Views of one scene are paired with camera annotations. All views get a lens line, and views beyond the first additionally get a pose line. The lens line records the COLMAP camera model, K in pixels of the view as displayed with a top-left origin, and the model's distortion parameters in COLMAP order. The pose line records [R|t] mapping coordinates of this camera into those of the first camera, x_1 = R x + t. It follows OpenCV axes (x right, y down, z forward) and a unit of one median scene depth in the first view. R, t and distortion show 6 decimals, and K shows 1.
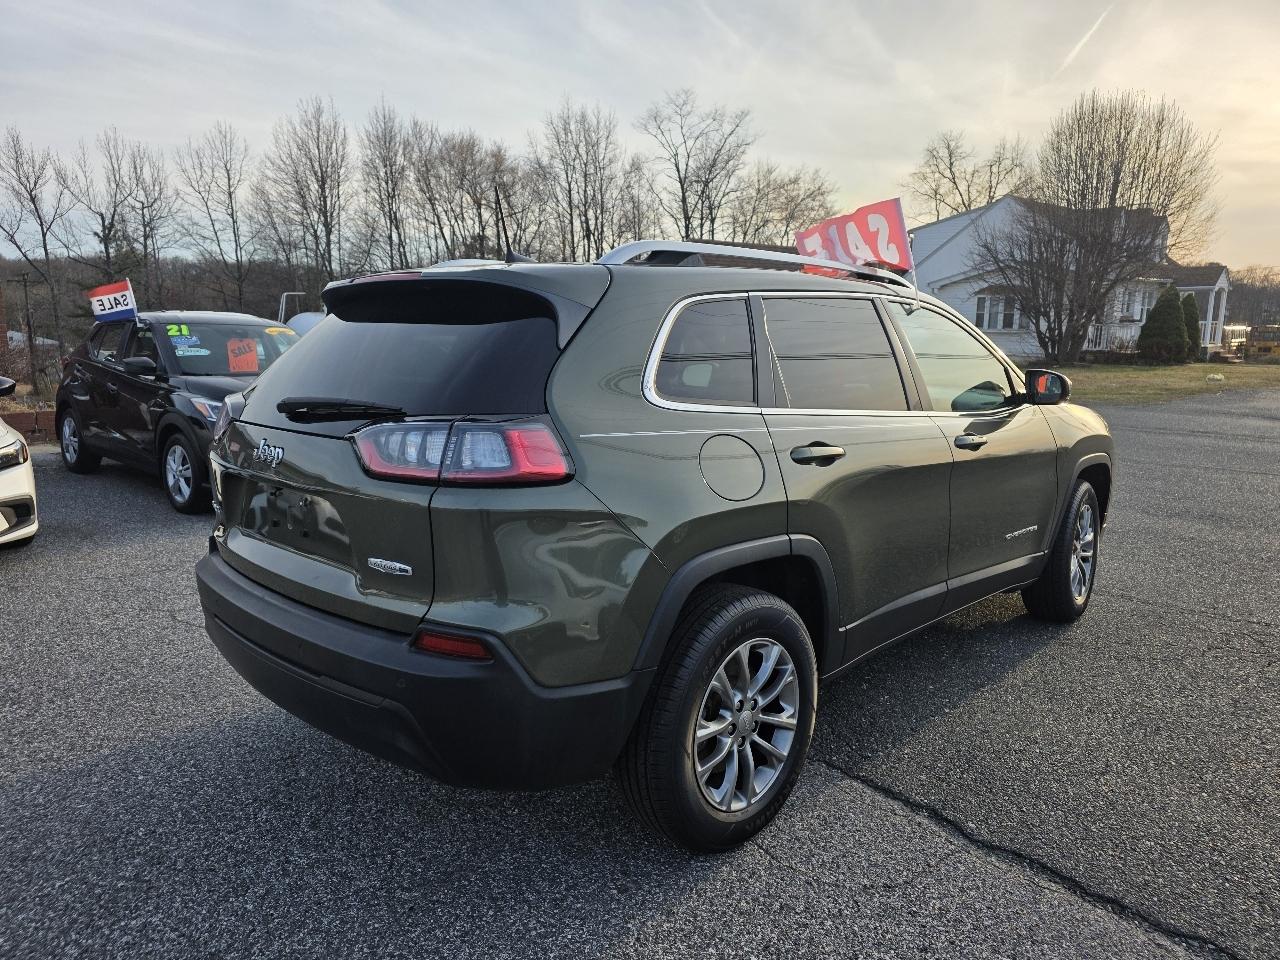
lens RADIAL K [[858.9, 0, 637.7], [0, 858.9, 468.9], [0, 0, 1]] dist [0.053775, -0.041450]
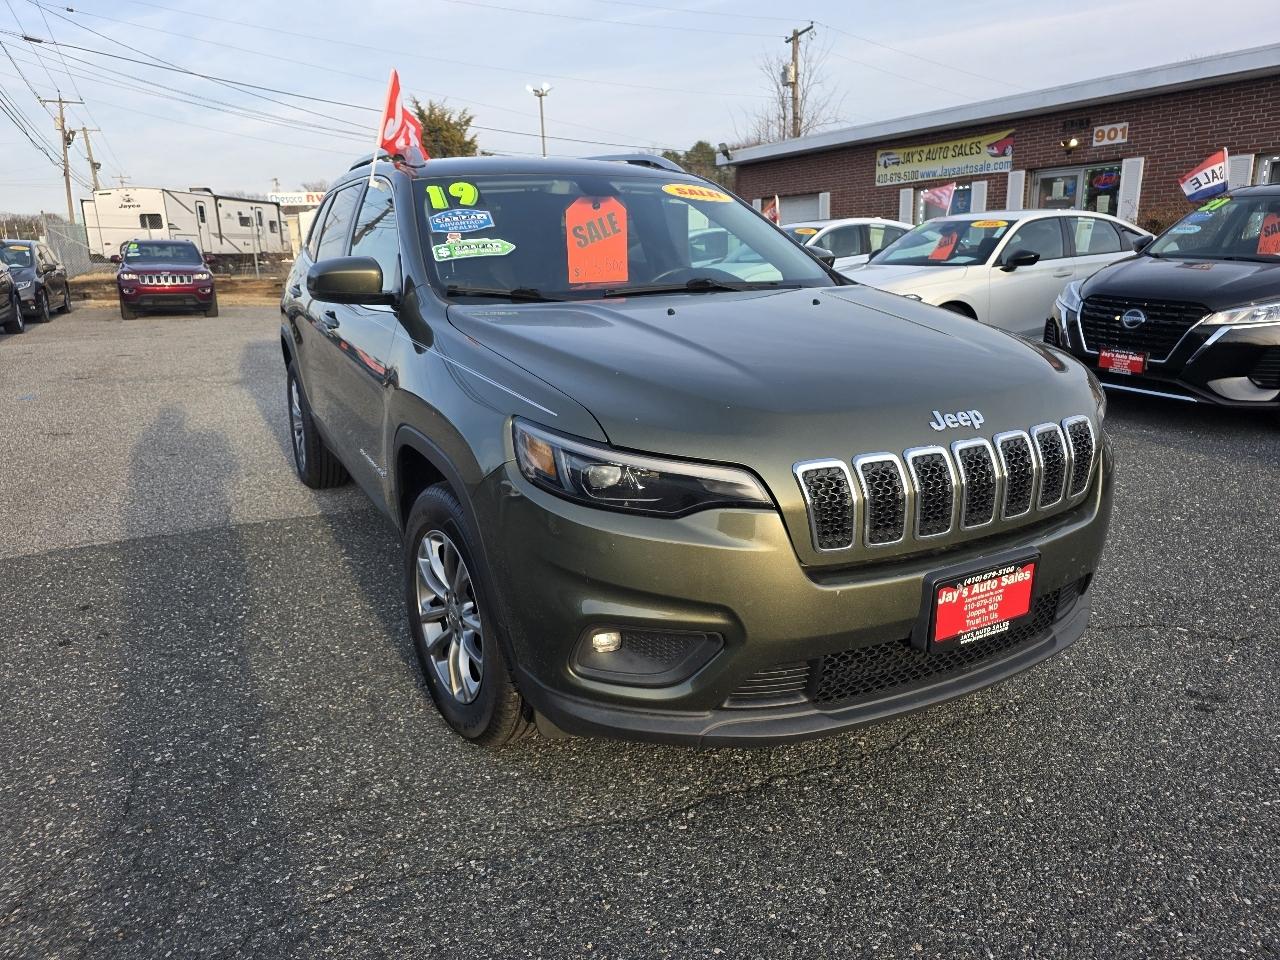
lens RADIAL K [[858.9, 0, 640.7], [0, 858.9, 480.0], [0, 0, 1]] dist [0.053775, -0.041450]
pose [[-0.302060, 0.268615, -0.914661, 0.079458], [-0.133141, 0.938188, 0.319493, -0.014470], [0.943946, 0.218285, -0.247626, 0.103227]]
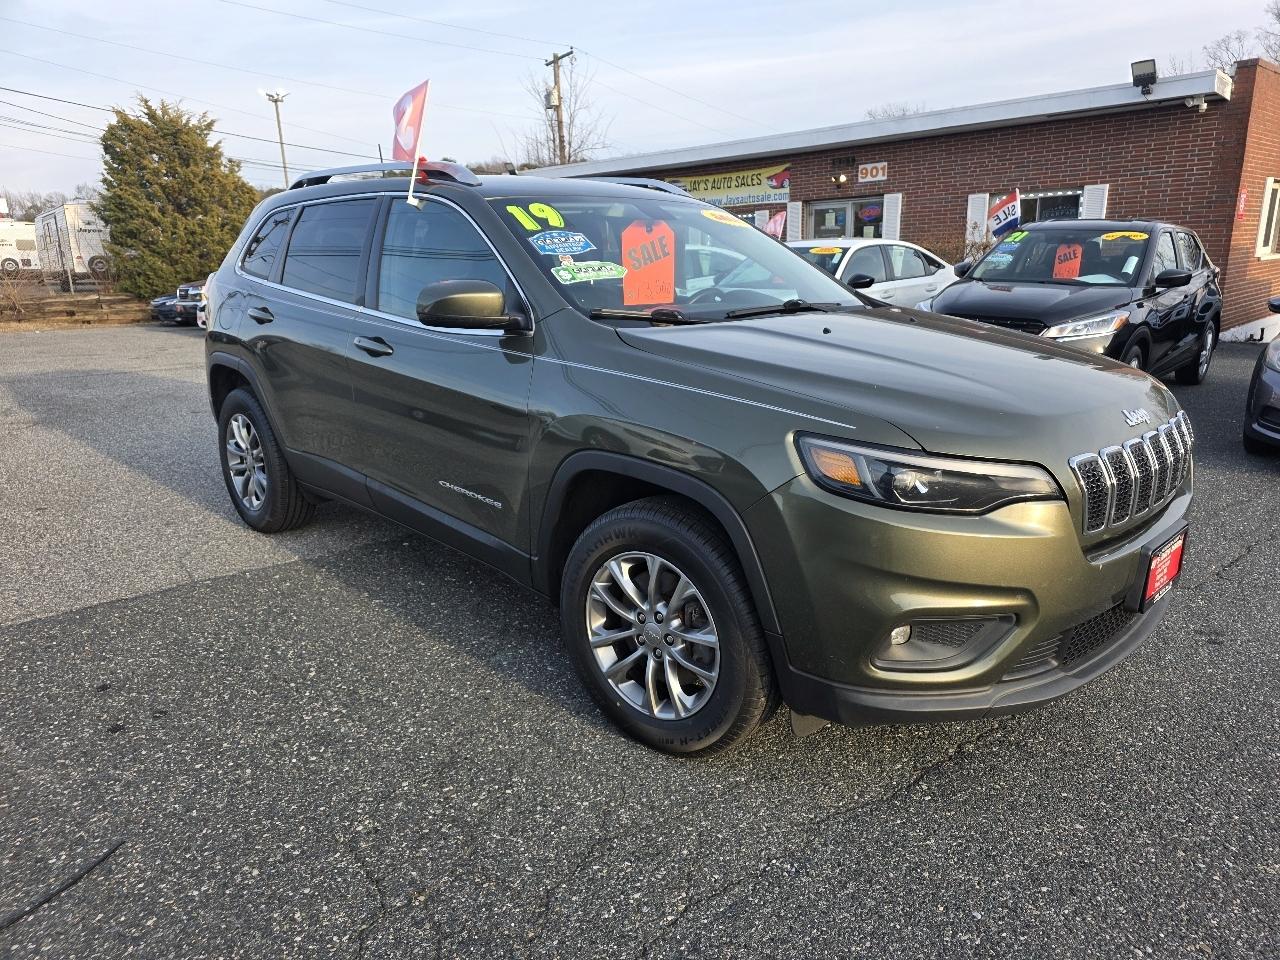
lens RADIAL K [[858.9, 0, 658.5], [0, 858.9, 496.9], [0, 0, 1]] dist [0.053775, -0.041450]
pose [[-0.007173, 0.275877, -0.961166, 0.084732], [-0.153071, 0.949560, 0.273688, -0.011479], [0.988189, 0.149090, 0.035417, 0.081764]]
